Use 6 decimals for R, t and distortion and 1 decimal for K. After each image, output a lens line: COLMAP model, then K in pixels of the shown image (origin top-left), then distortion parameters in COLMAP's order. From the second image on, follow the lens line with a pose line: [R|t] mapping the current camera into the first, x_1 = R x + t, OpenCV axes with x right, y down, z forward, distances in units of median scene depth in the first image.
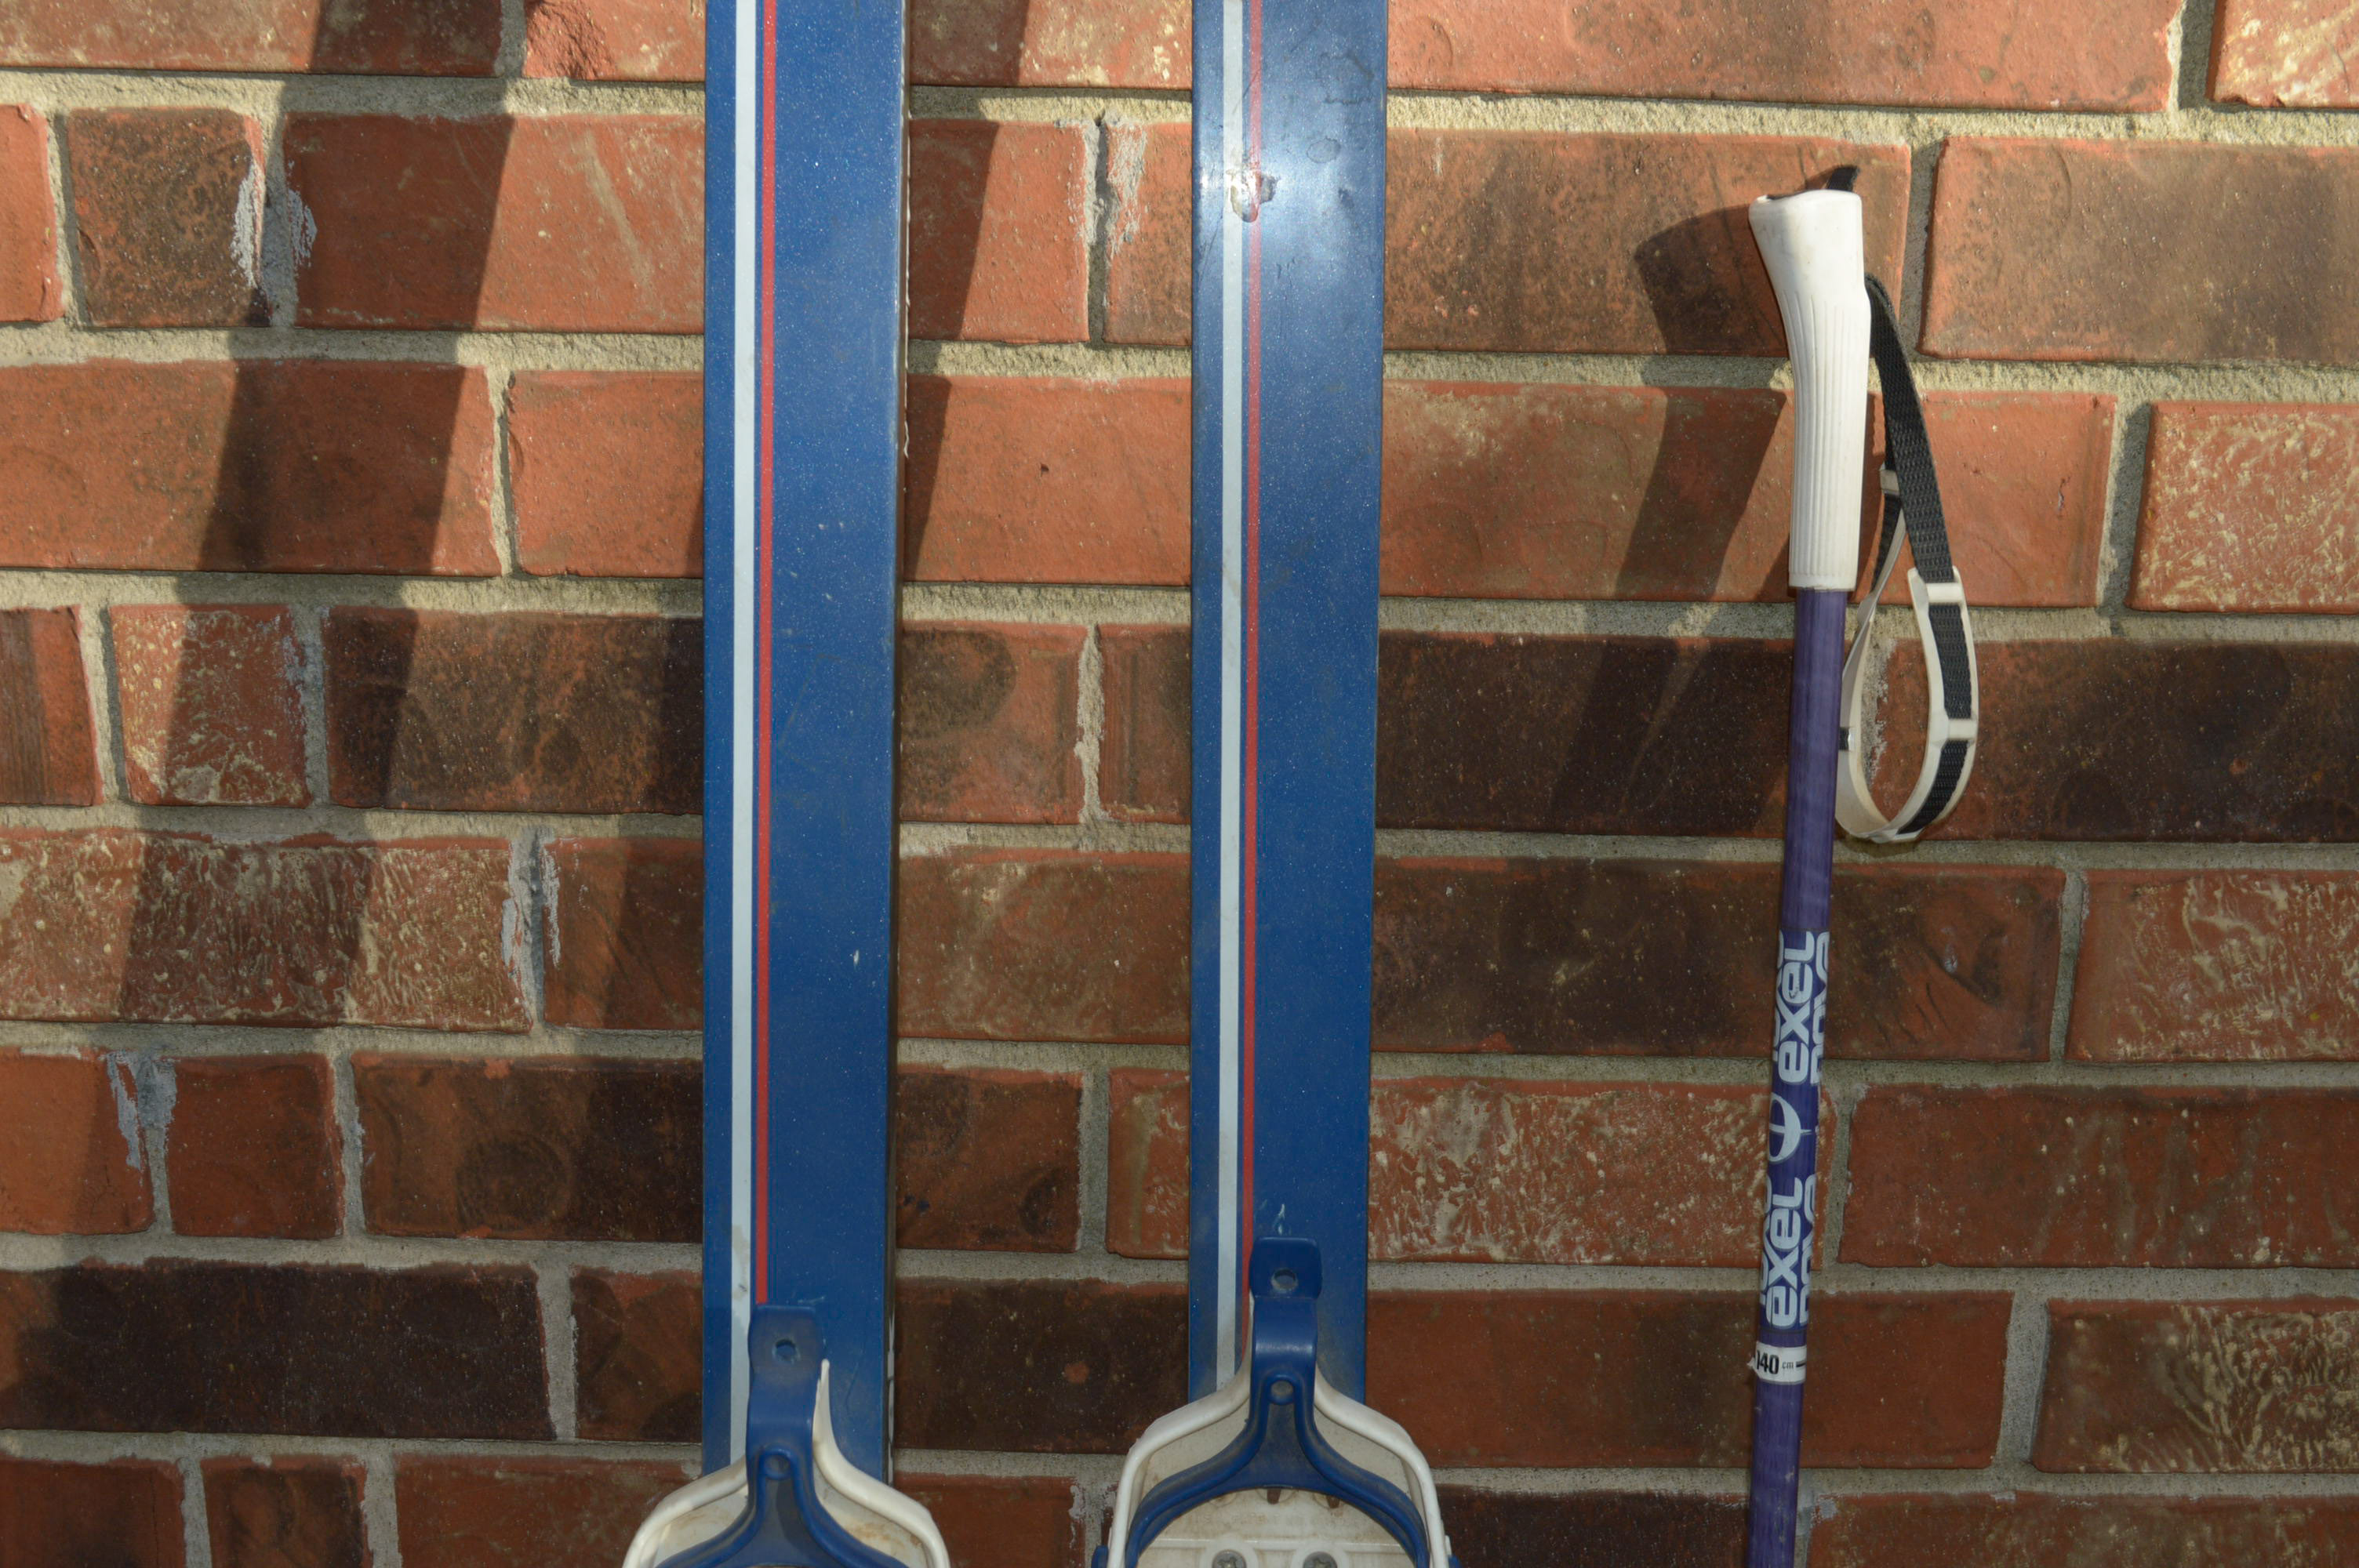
lens RADIAL K [[3233.9, 0, 1195.1], [0, 3233.9, 763.6], [0, 0, 1]] dist [-0.031970, 0.000000]
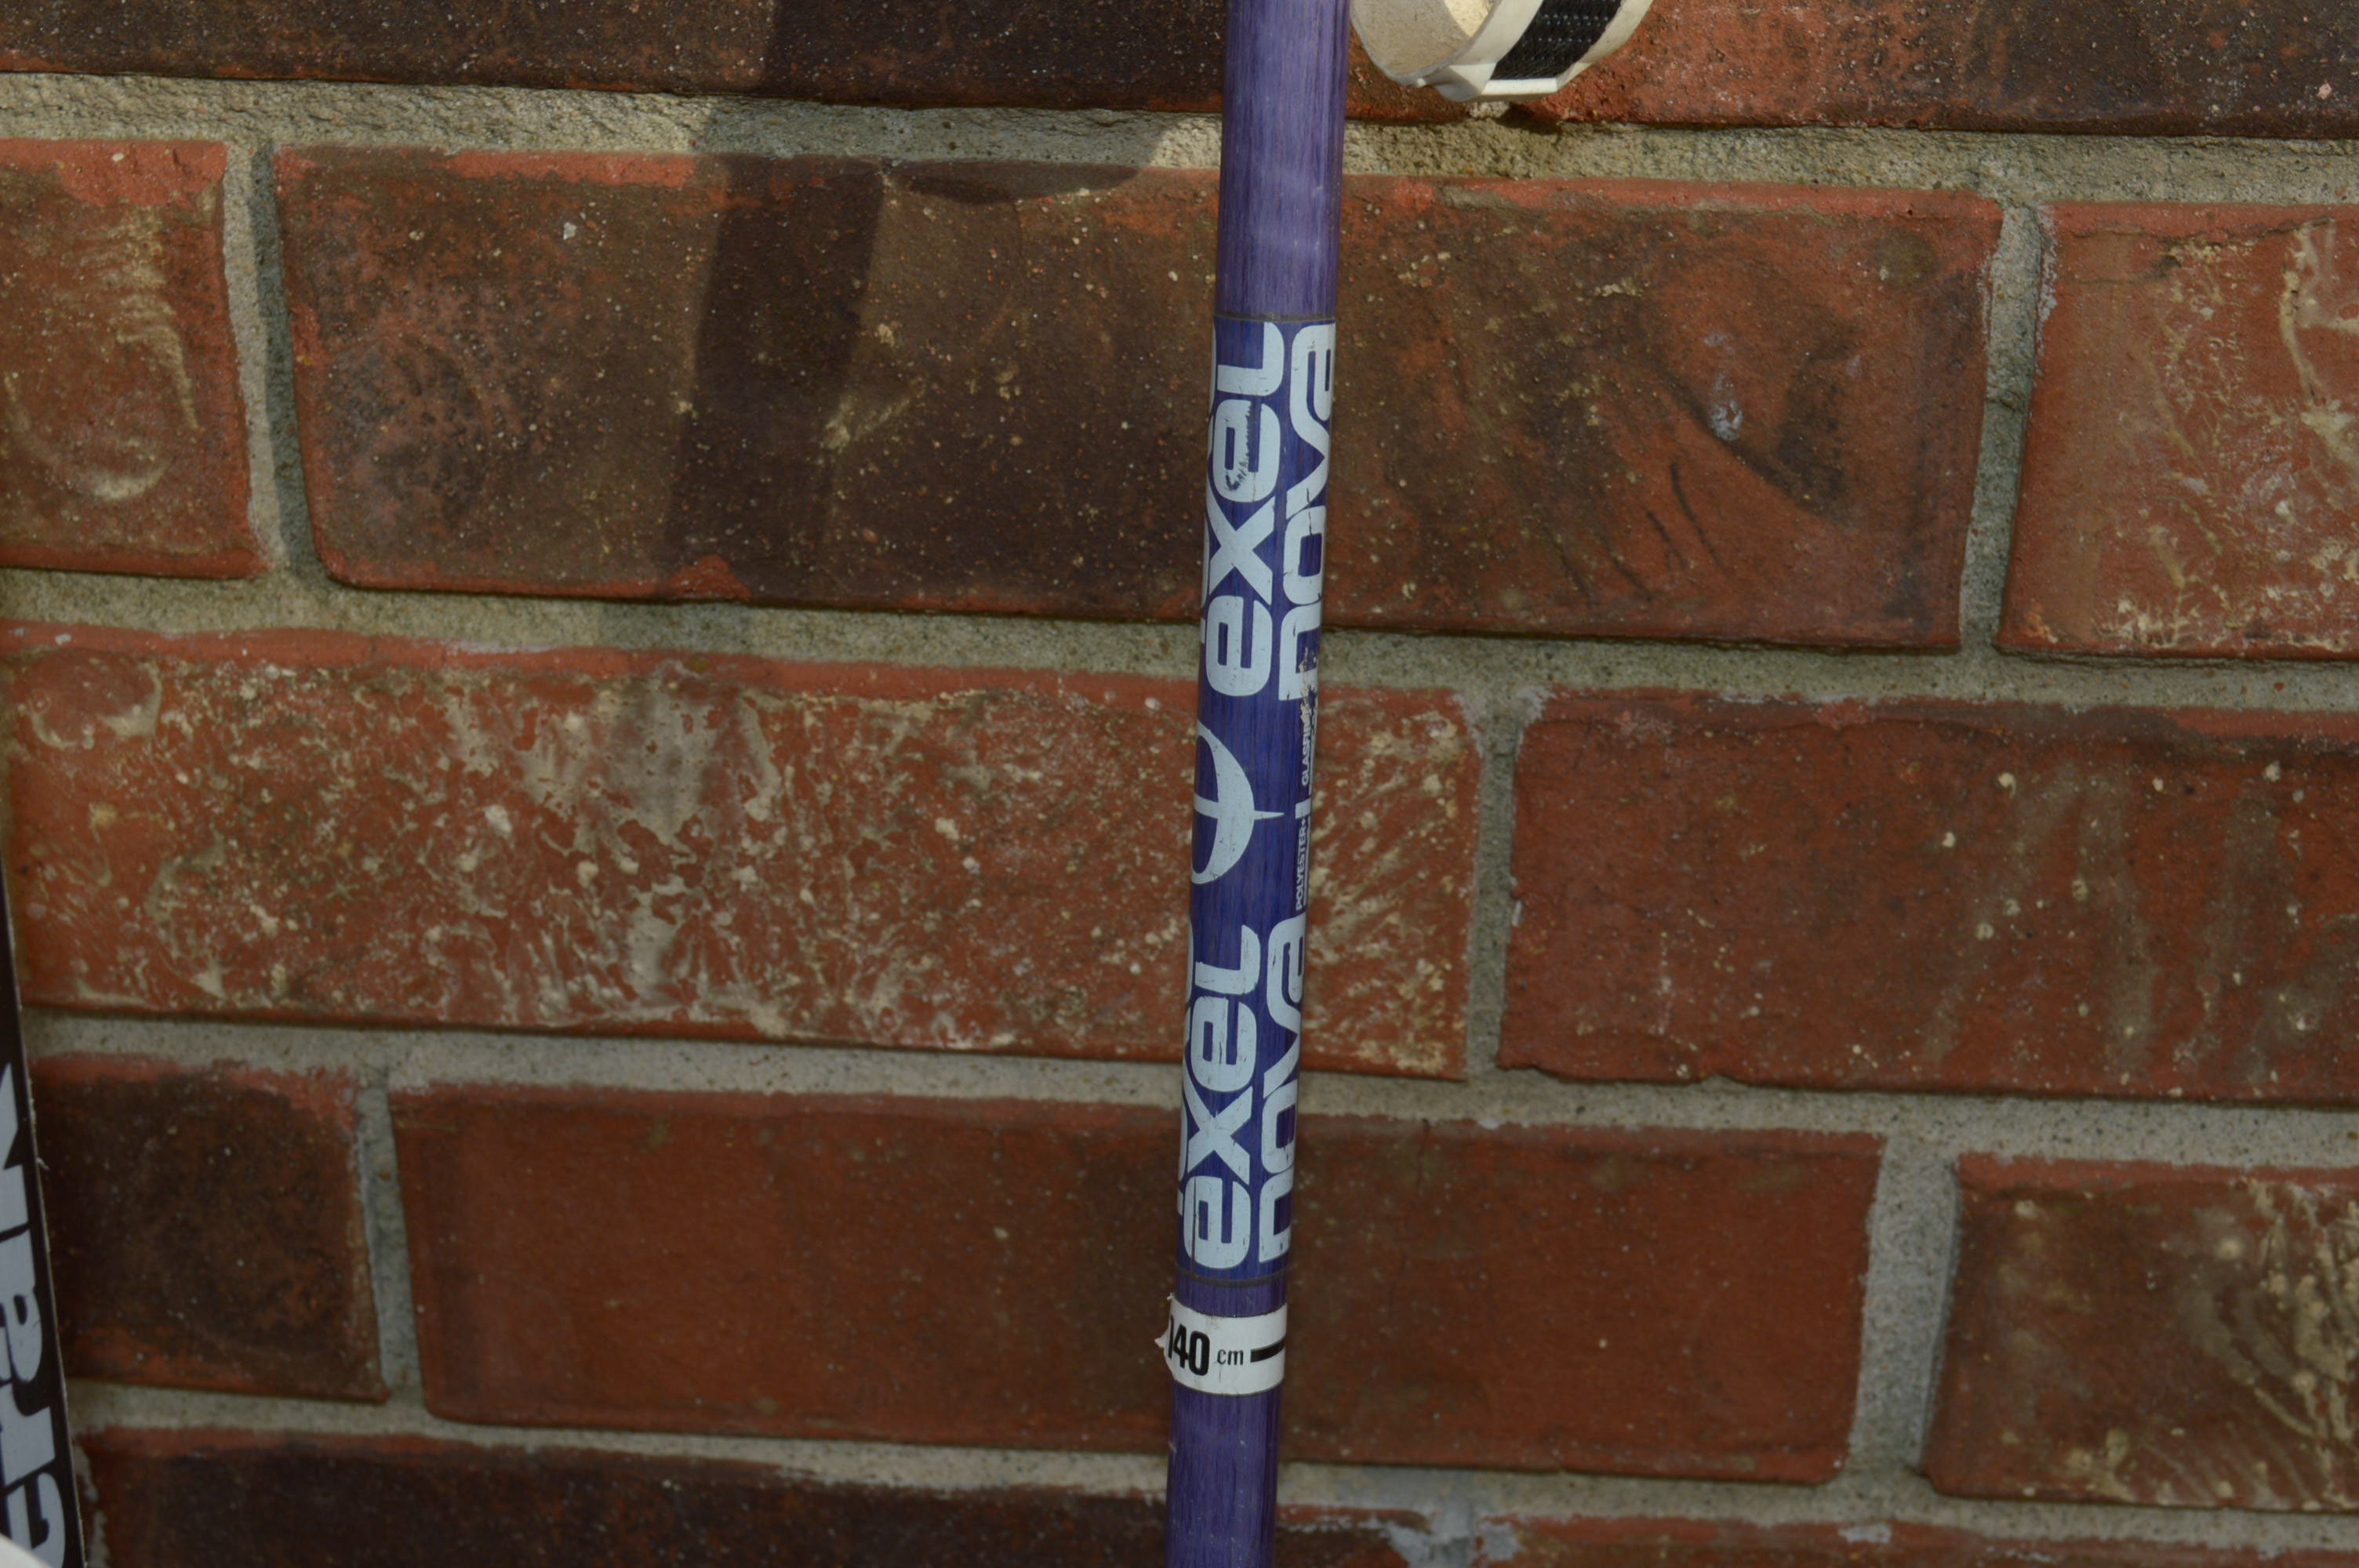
lens RADIAL K [[3468.2, 0, 1198.3], [0, 3468.2, 770.1], [0, 0, 1]] dist [-0.018000, 0.000000]
pose [[0.996876, 0.025411, -0.074787, 0.205344], [-0.013776, 0.988260, 0.152160, 0.040021], [0.077776, -0.150655, 0.985522, 0.546095]]
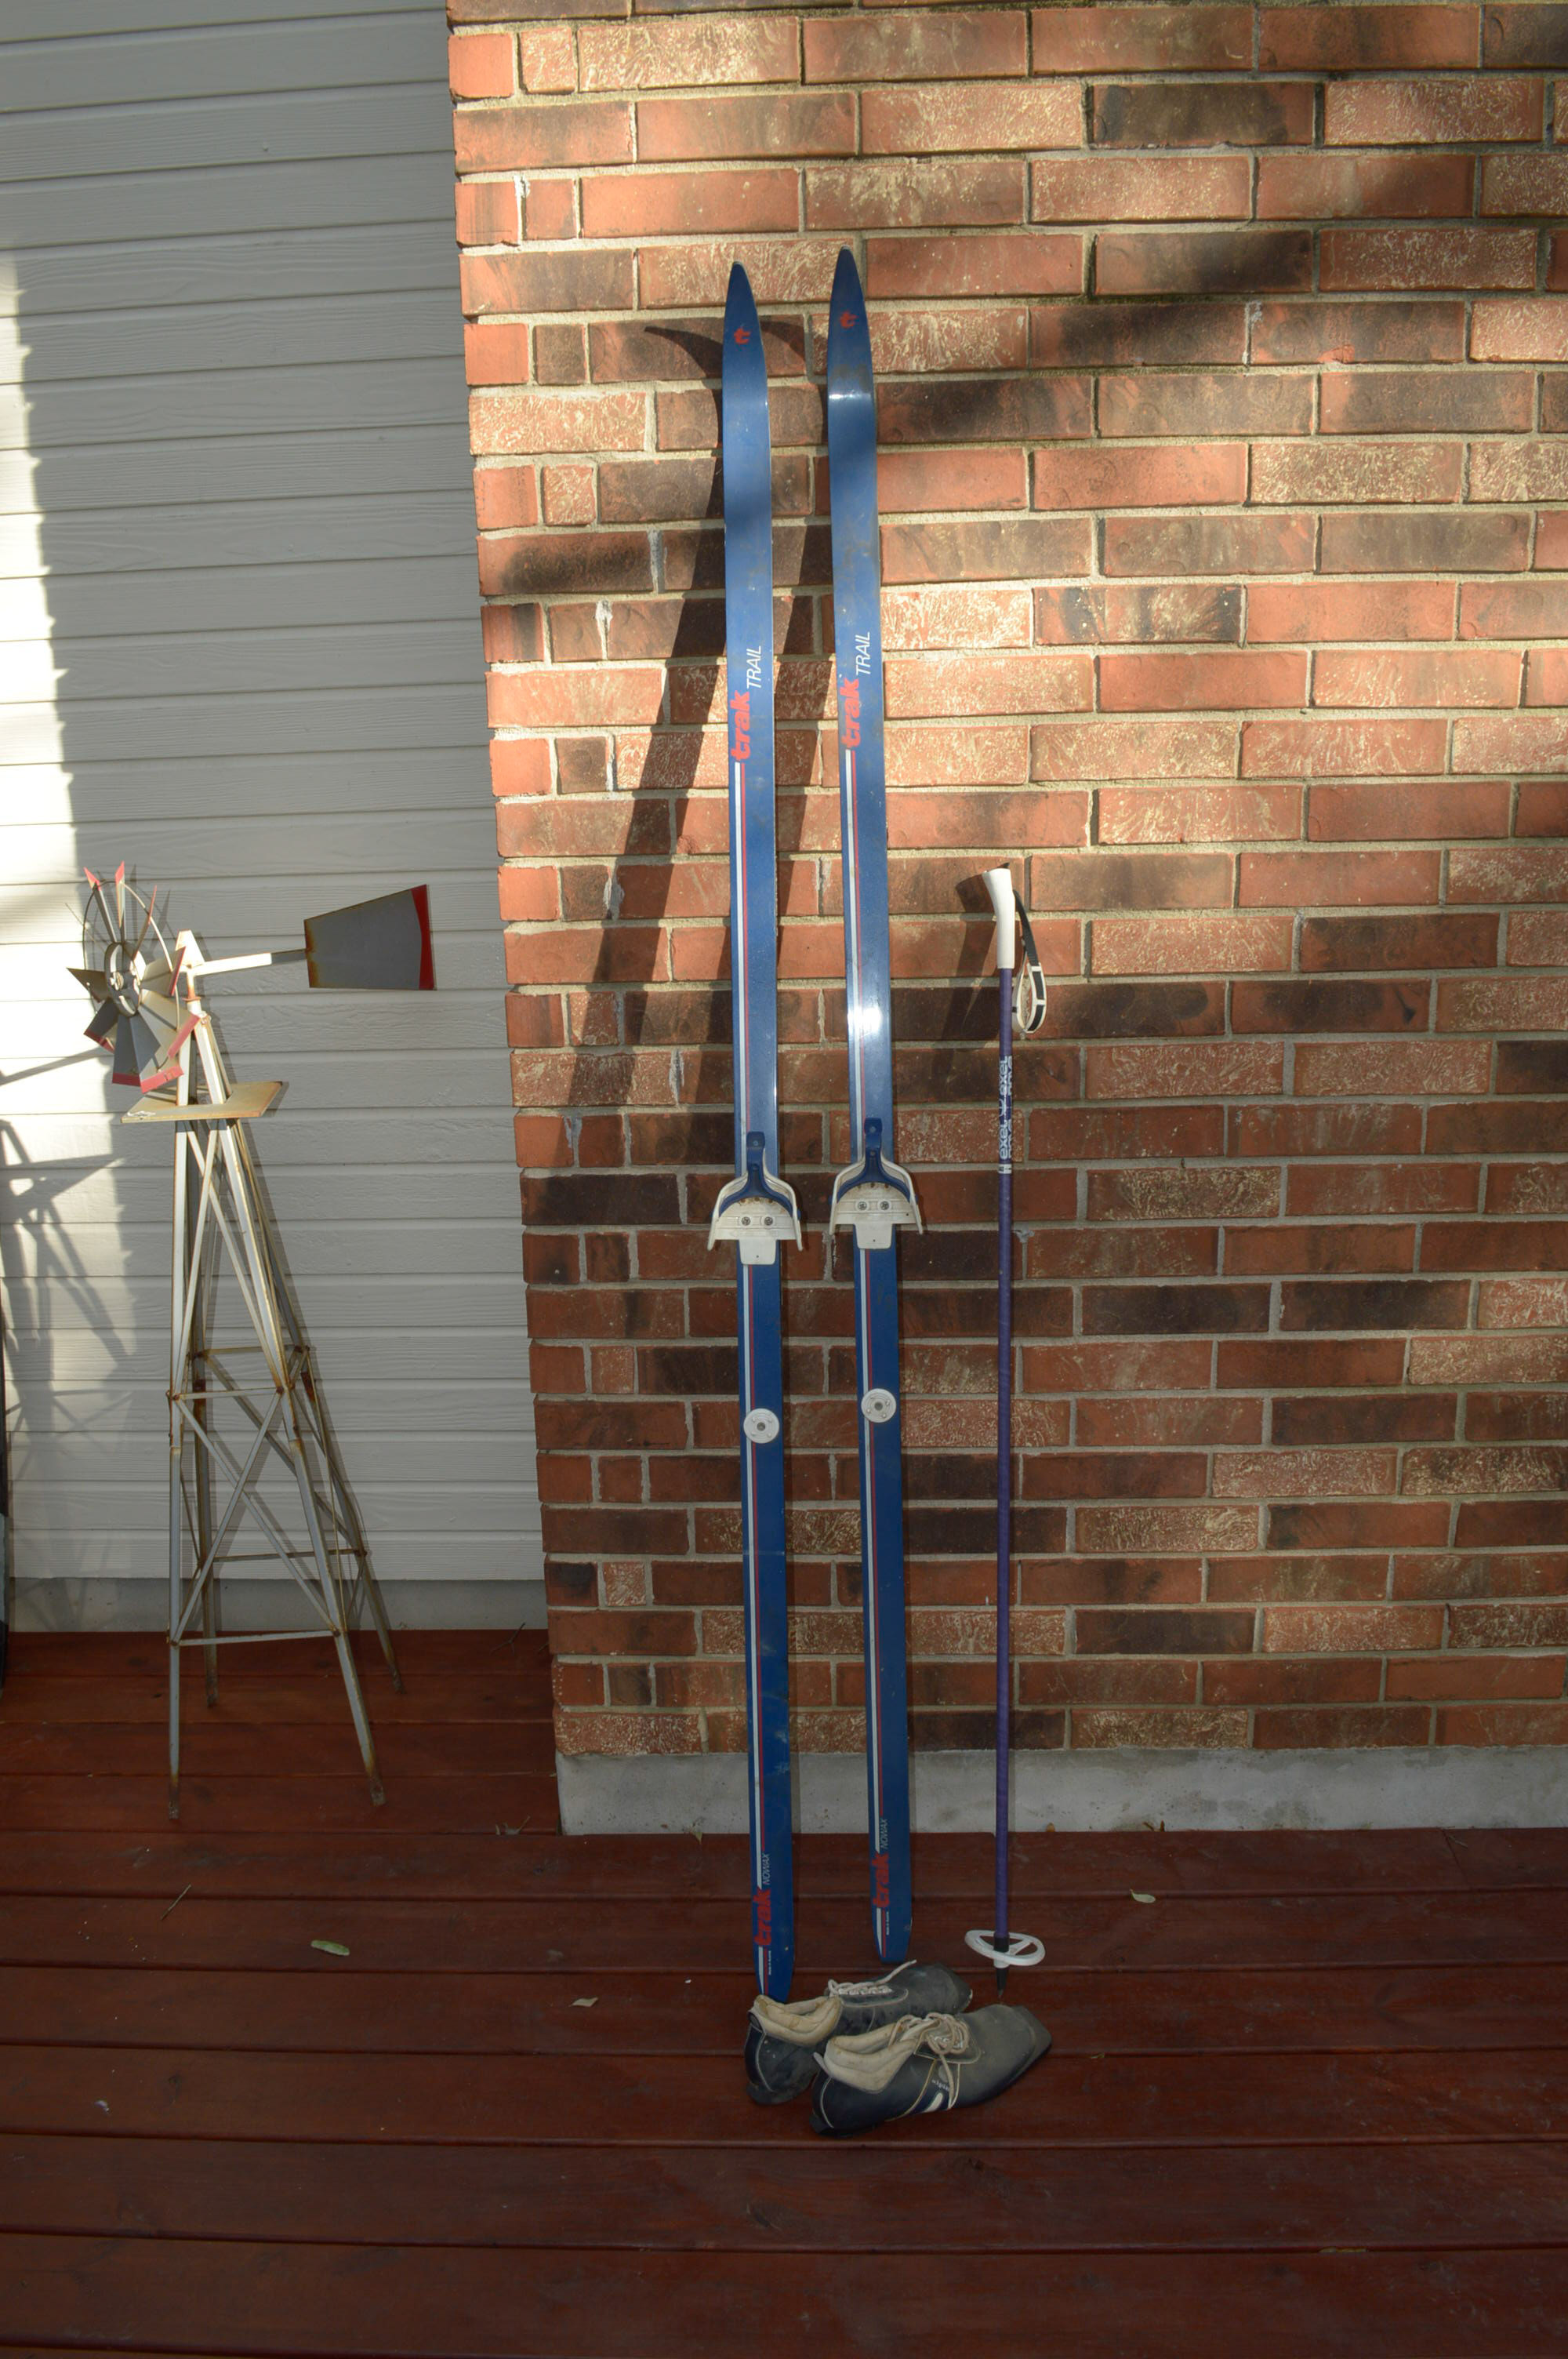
lens RADIAL K [[1902.2, 0, 774.4], [0, 1902.2, 1177.7], [0, 0, 1]] dist [-0.076612, -0.004841]
pose [[0.998196, -0.031527, -0.051096, 0.021102], [0.028403, 0.997749, -0.060754, 0.318414], [0.052896, 0.059193, 0.996844, -1.256048]]
